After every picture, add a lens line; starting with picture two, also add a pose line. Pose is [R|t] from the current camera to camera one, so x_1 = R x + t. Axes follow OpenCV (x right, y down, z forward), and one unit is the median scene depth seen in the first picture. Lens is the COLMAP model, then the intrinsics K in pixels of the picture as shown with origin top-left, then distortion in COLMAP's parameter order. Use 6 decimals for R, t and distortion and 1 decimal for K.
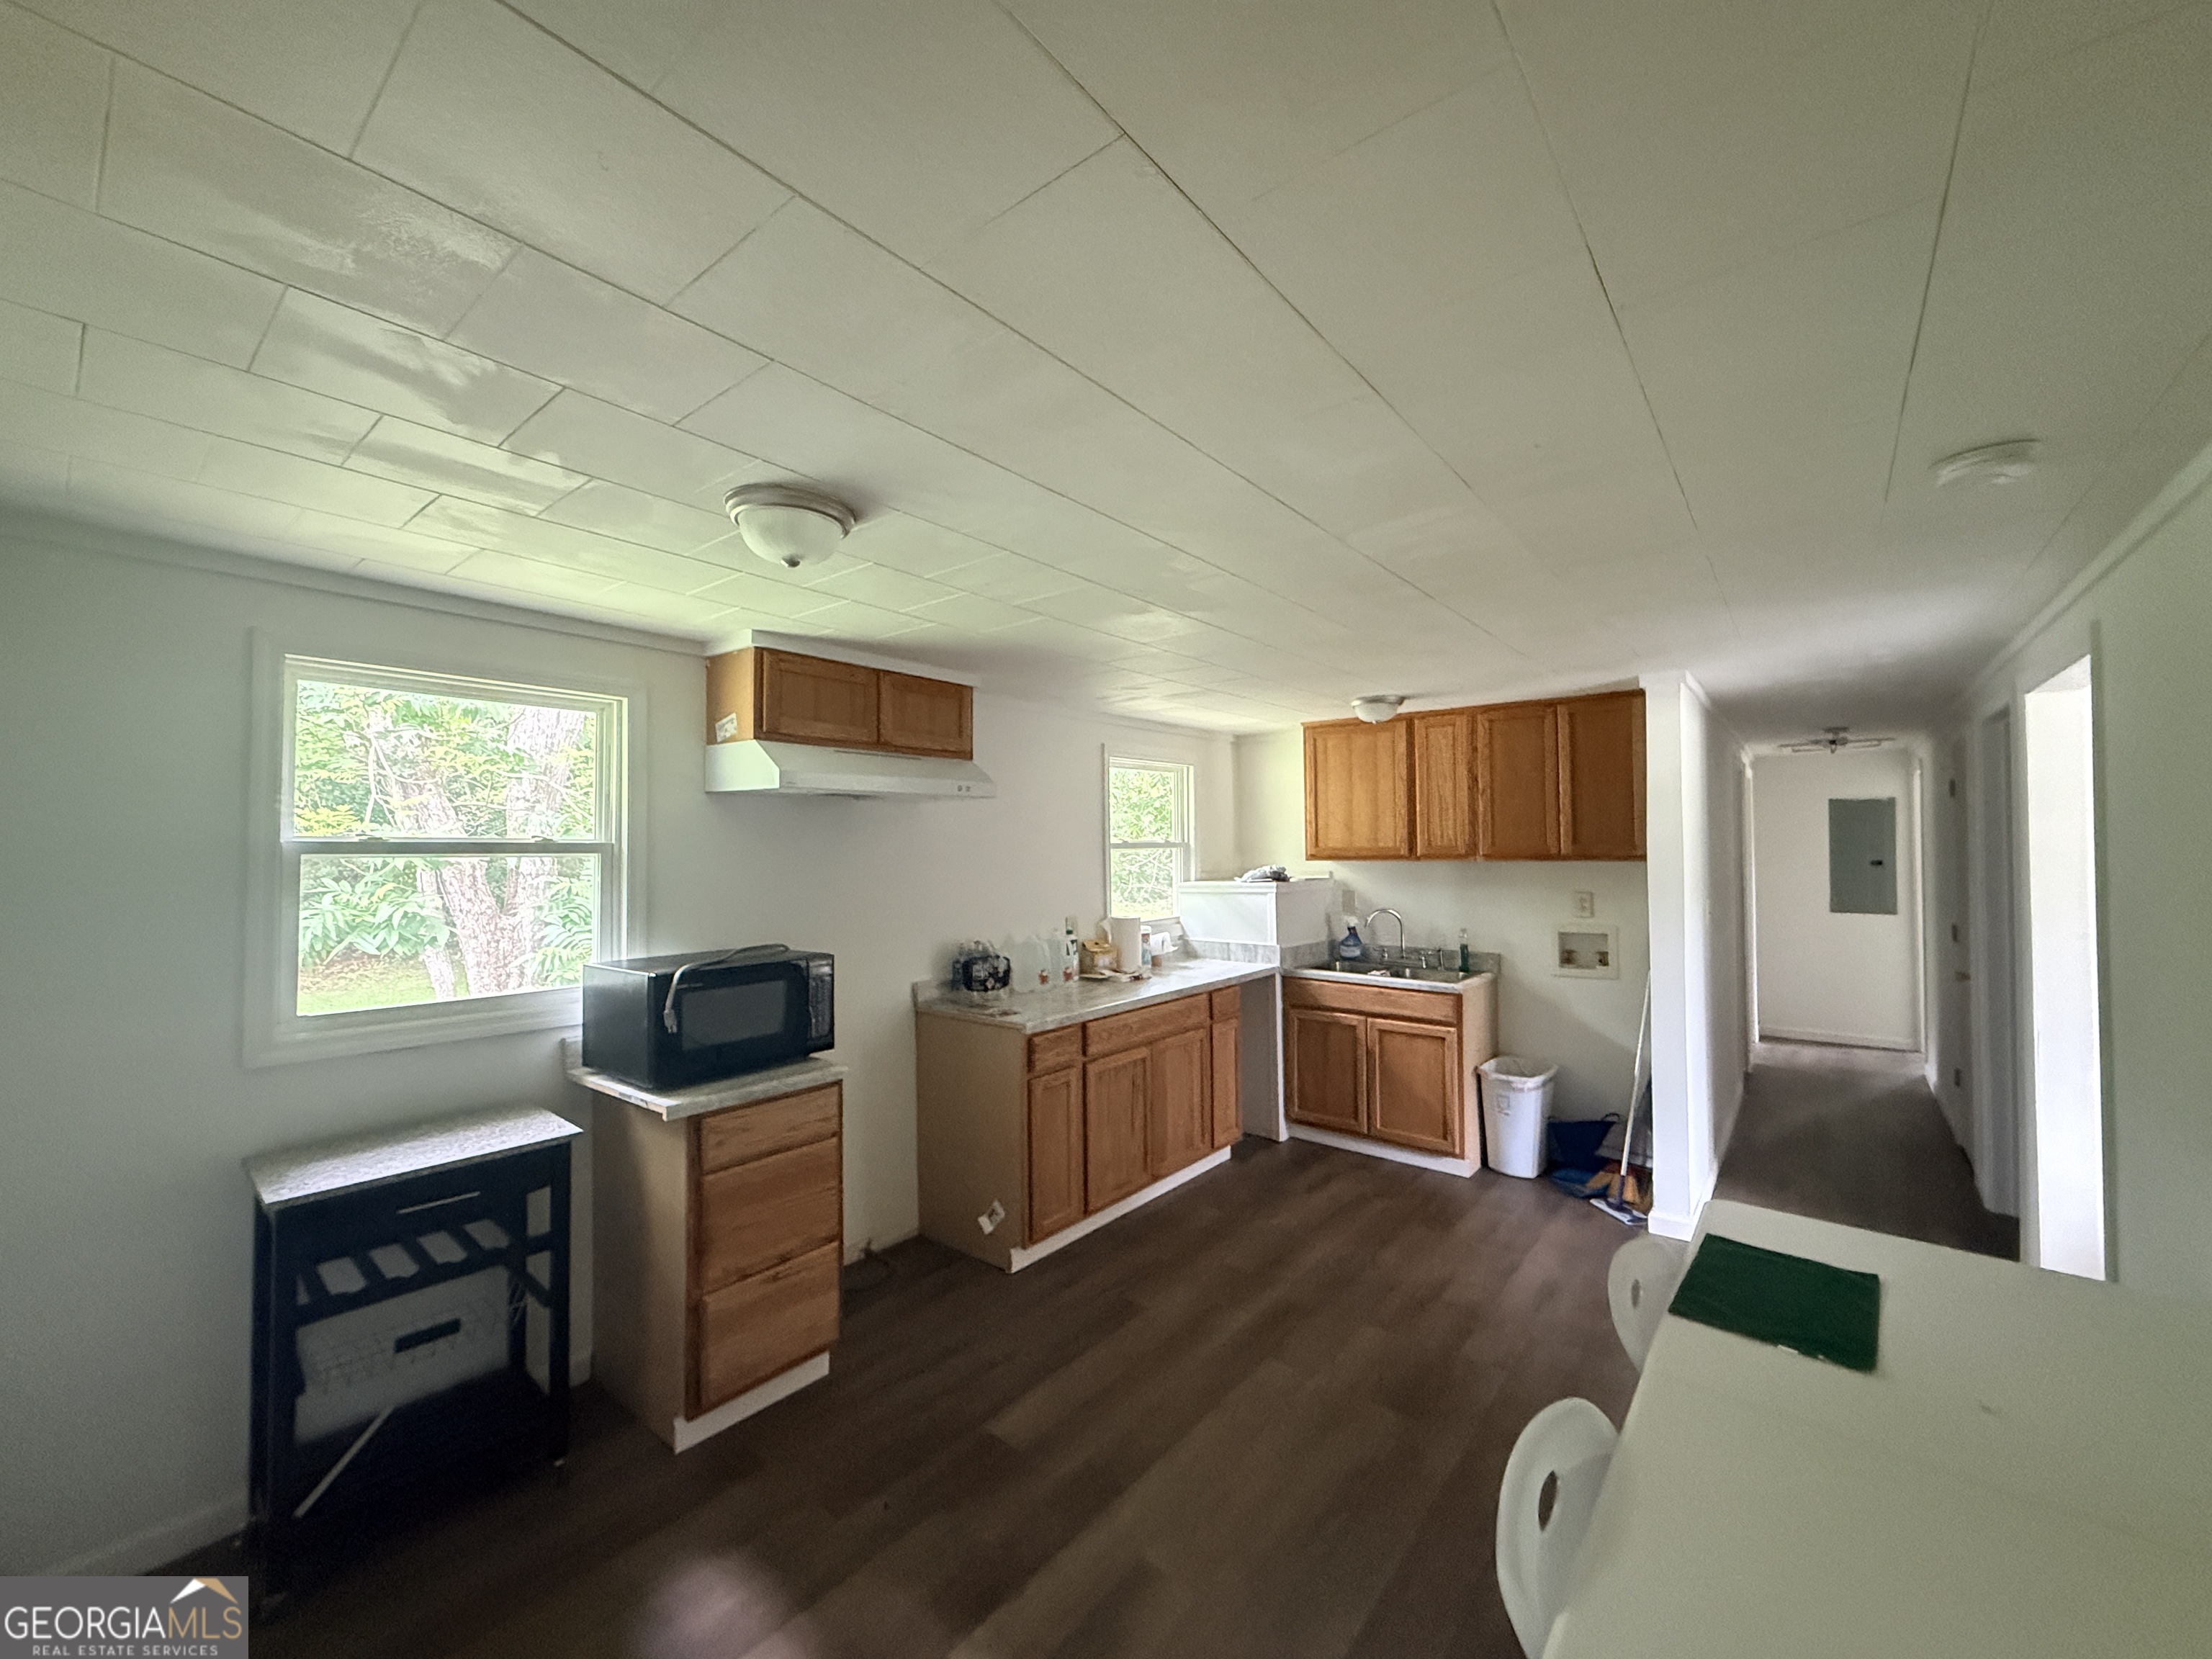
lens RADIAL K [[873.2, 0, 1104.5], [0, 873.2, 828.9], [0, 0, 1]] dist [-0.000900, -0.000187]
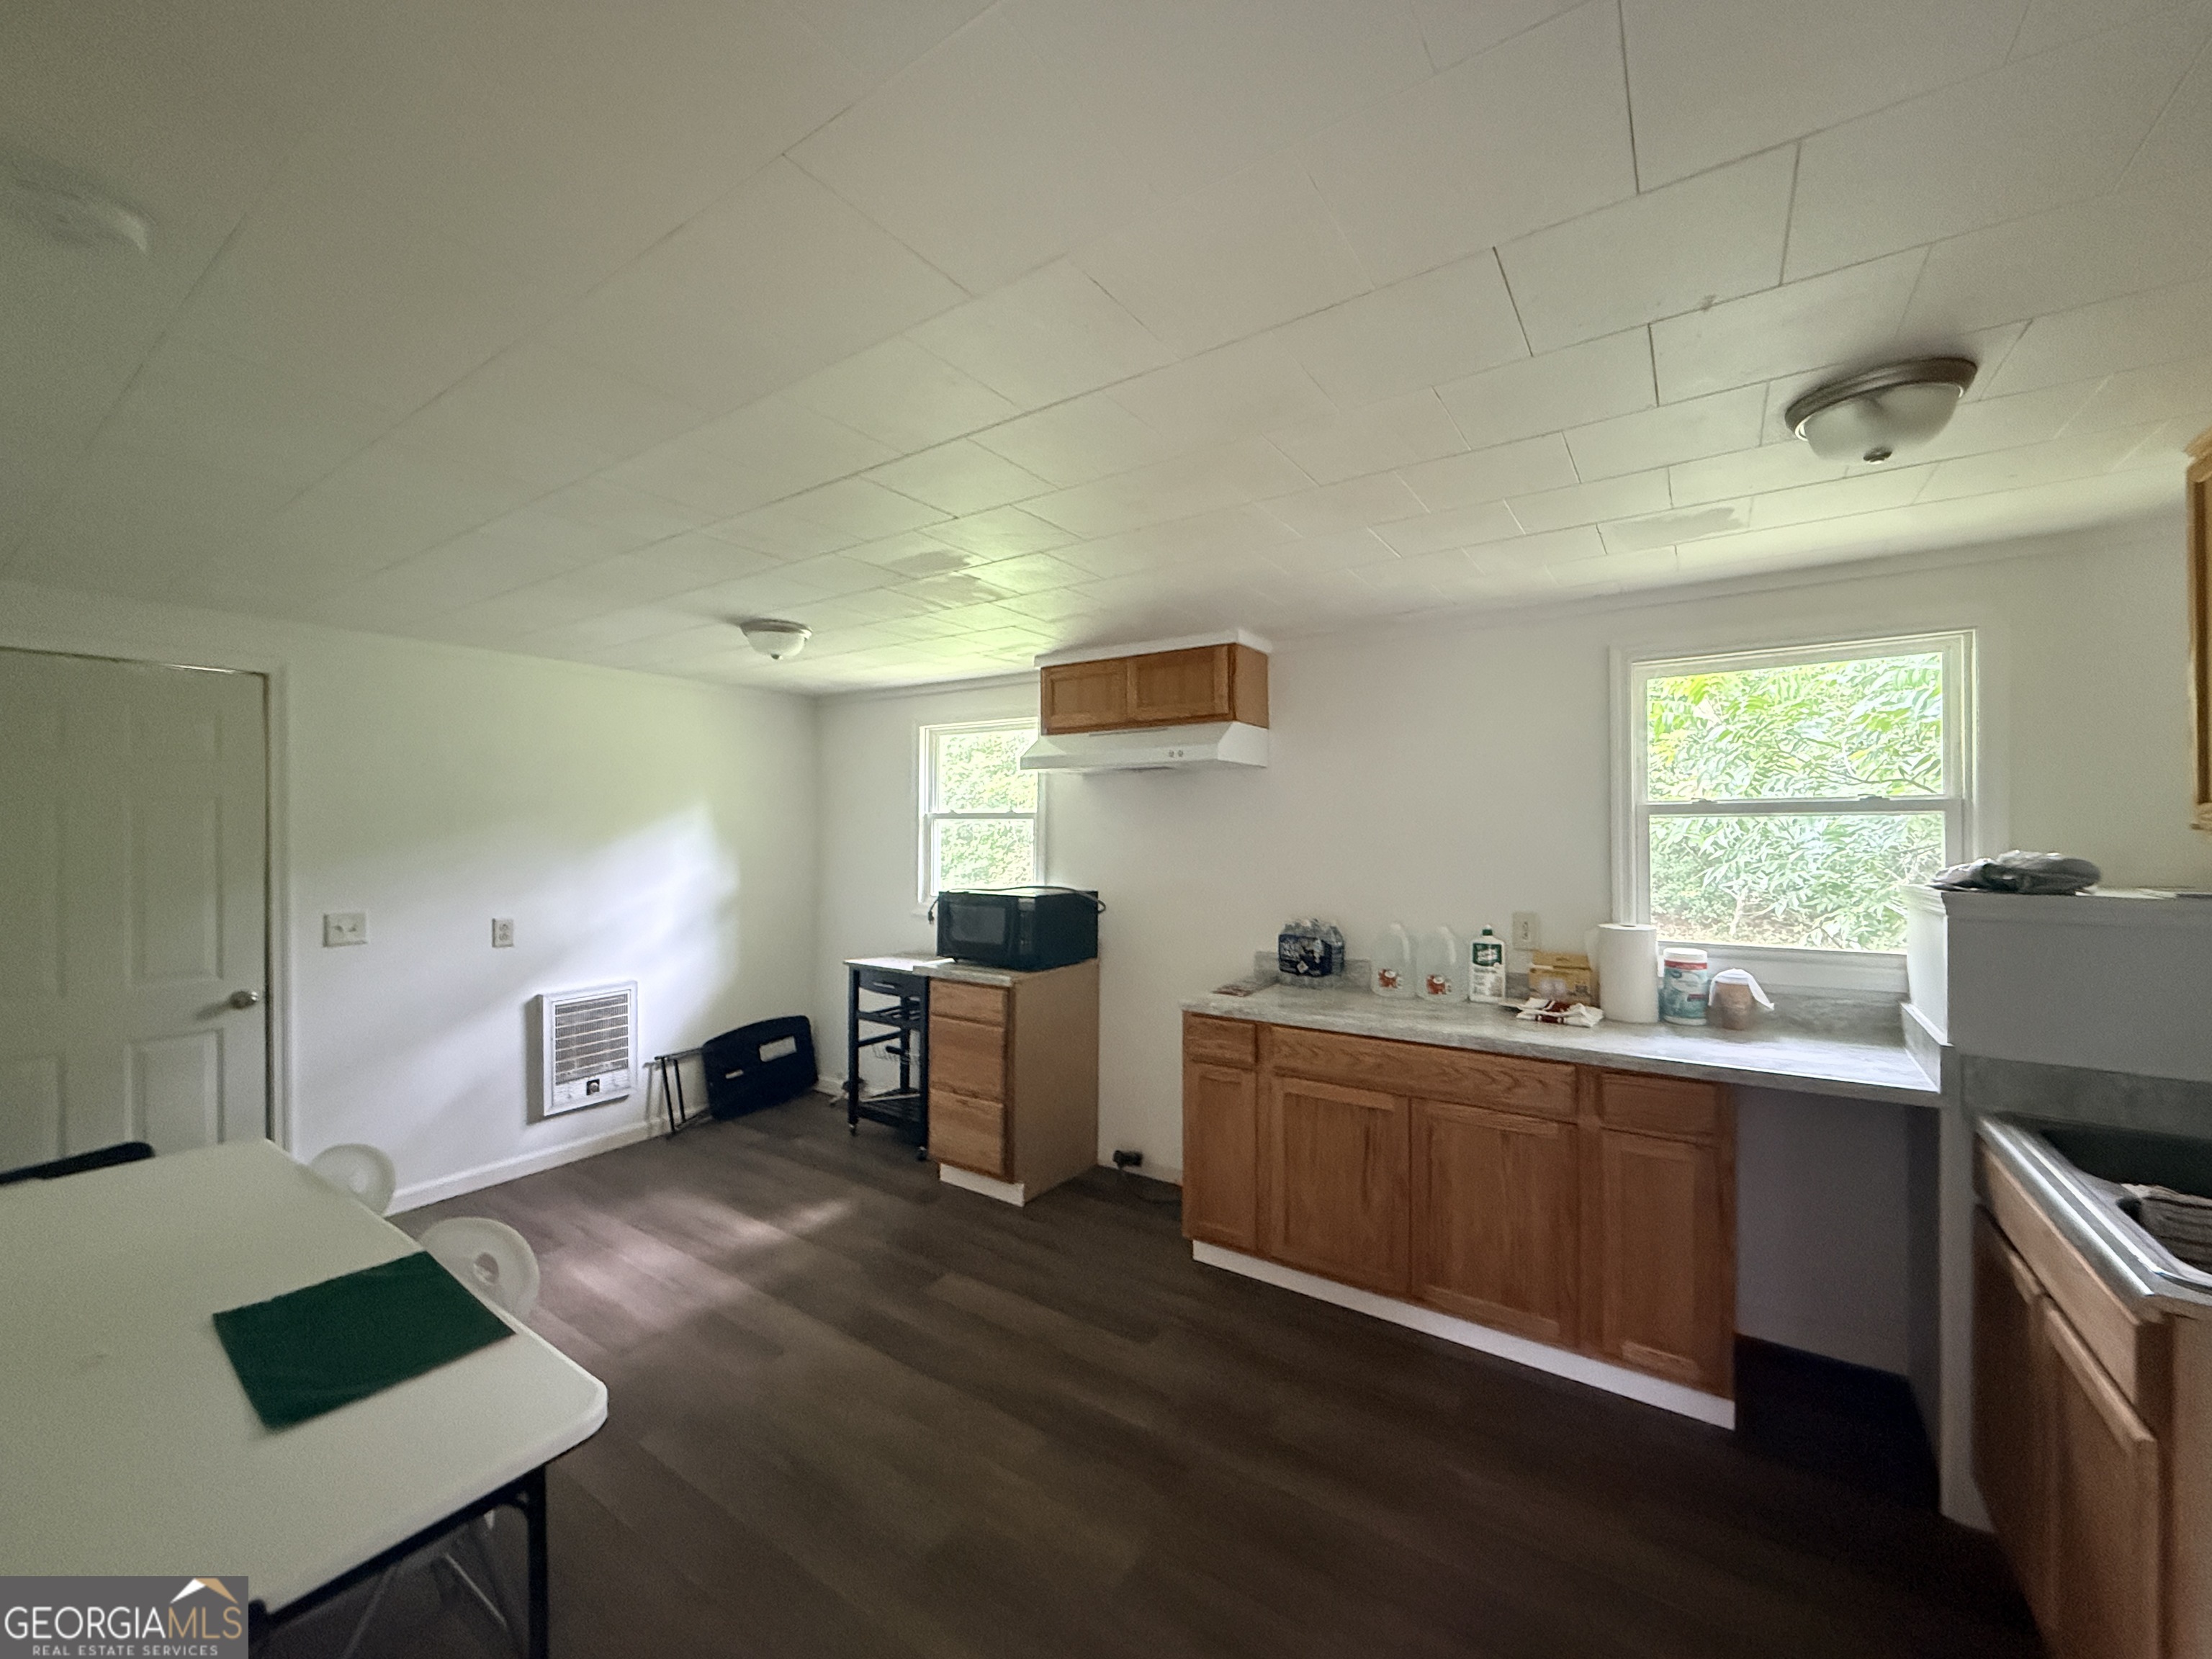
lens RADIAL K [[873.2, 0, 1101.4], [0, 873.2, 832.4], [0, 0, 1]] dist [-0.000900, -0.000187]
pose [[0.086061, 0.009896, -0.996241, 0.901016], [0.020059, 0.999731, 0.011663, 0.032916], [0.996088, -0.020987, 0.085839, 0.895528]]
